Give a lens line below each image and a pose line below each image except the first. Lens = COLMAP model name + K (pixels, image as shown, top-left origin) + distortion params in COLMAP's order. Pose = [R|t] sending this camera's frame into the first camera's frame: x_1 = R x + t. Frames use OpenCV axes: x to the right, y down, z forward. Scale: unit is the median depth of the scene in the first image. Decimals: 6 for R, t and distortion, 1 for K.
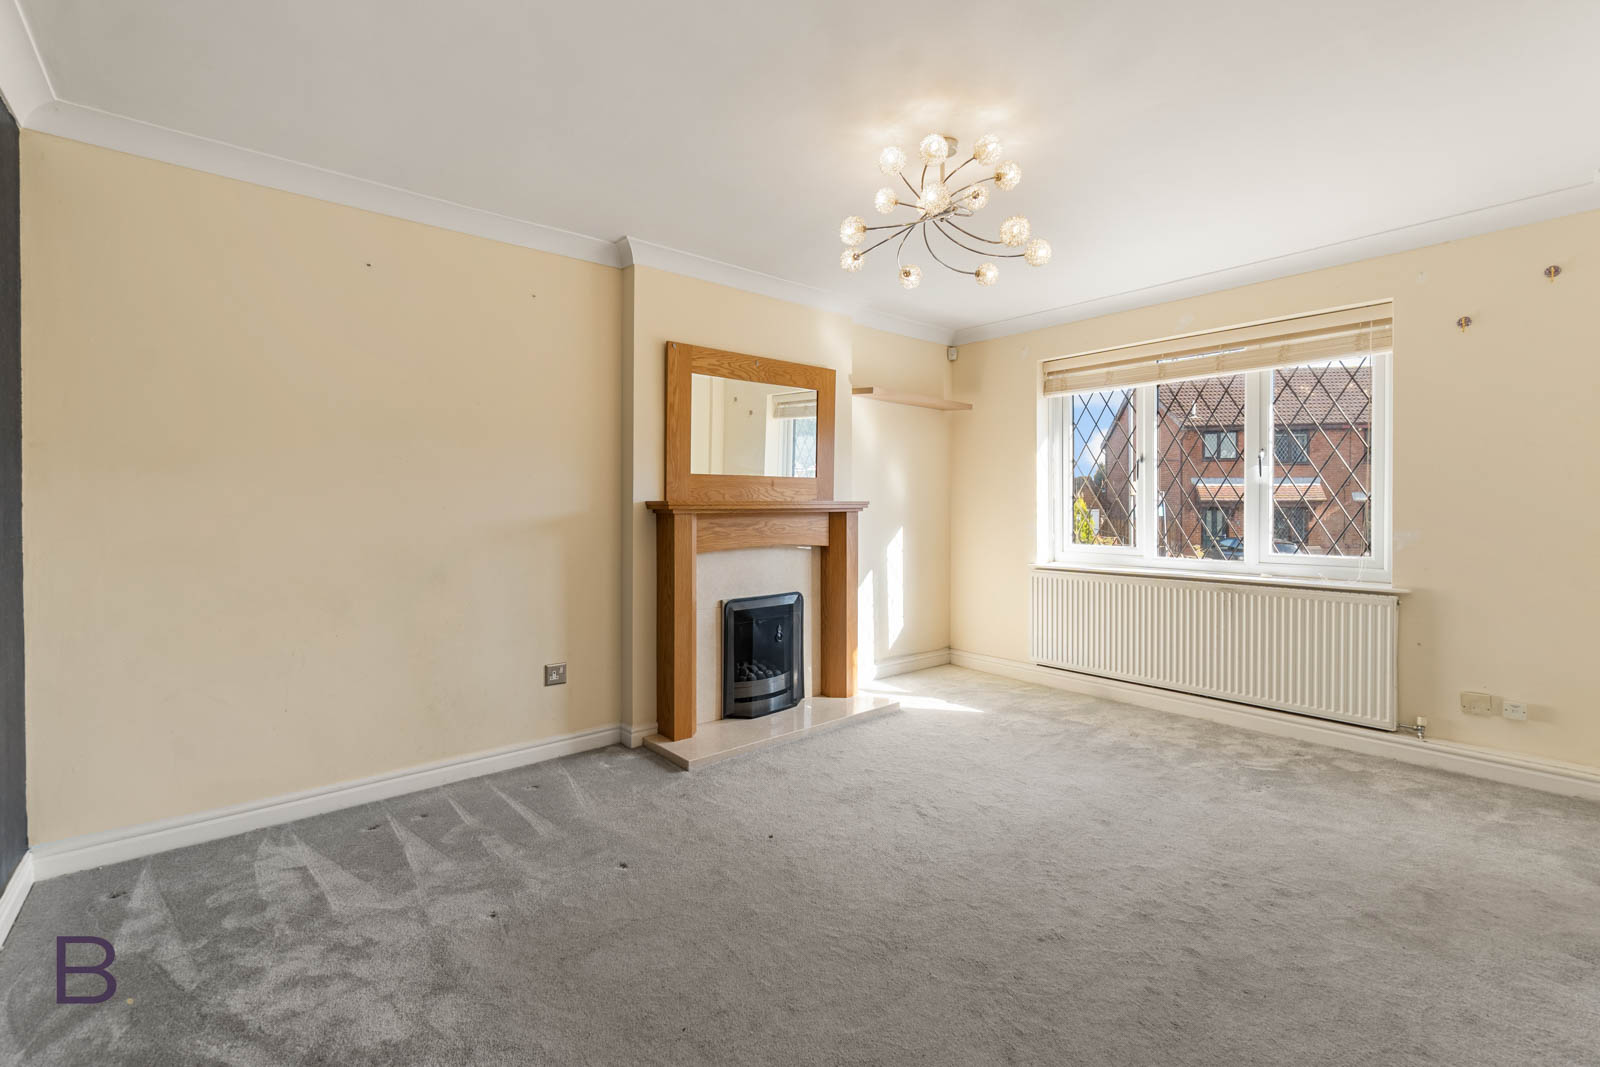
lens RADIAL K [[694.9, 0, 789.2], [0, 694.9, 503.9], [0, 0, 1]] dist [-0.008908, 0.000820]
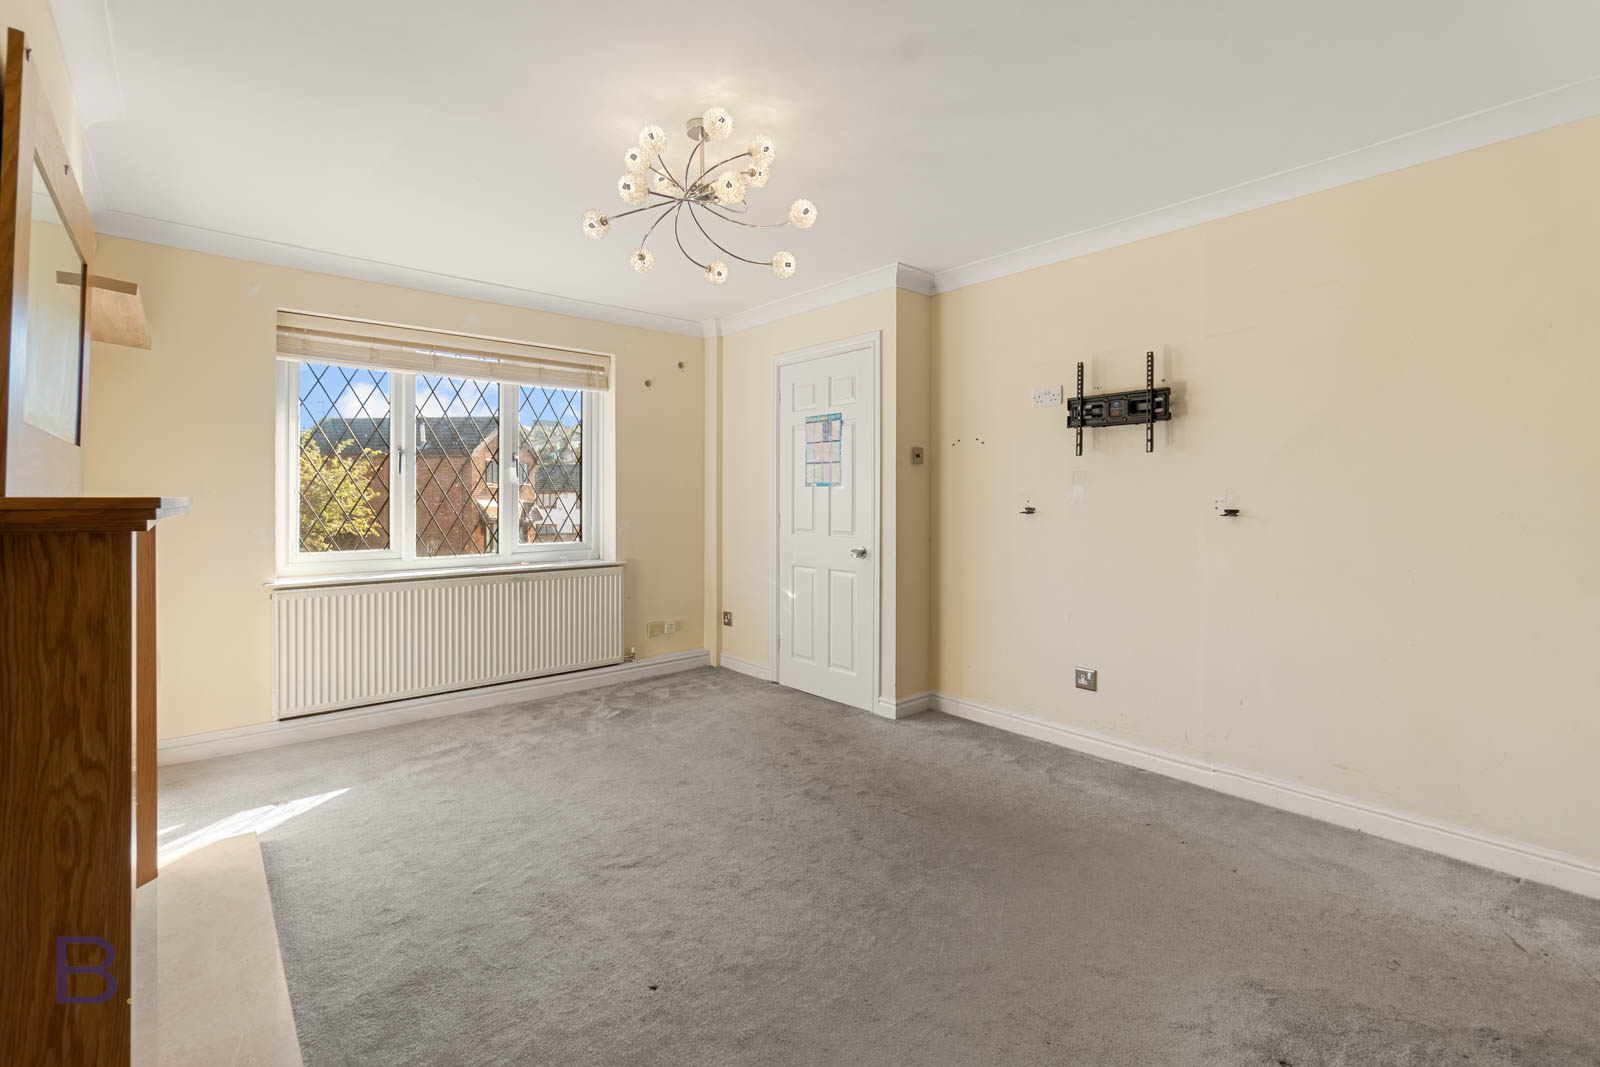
lens RADIAL K [[694.9, 0, 789.2], [0, 694.9, 503.9], [0, 0, 1]] dist [-0.008908, 0.000820]
pose [[-0.008350, -0.005726, 0.999949, -0.540004], [-0.000836, 0.999983, 0.005719, -0.003733], [-0.999965, -0.000788, -0.008354, 0.660669]]
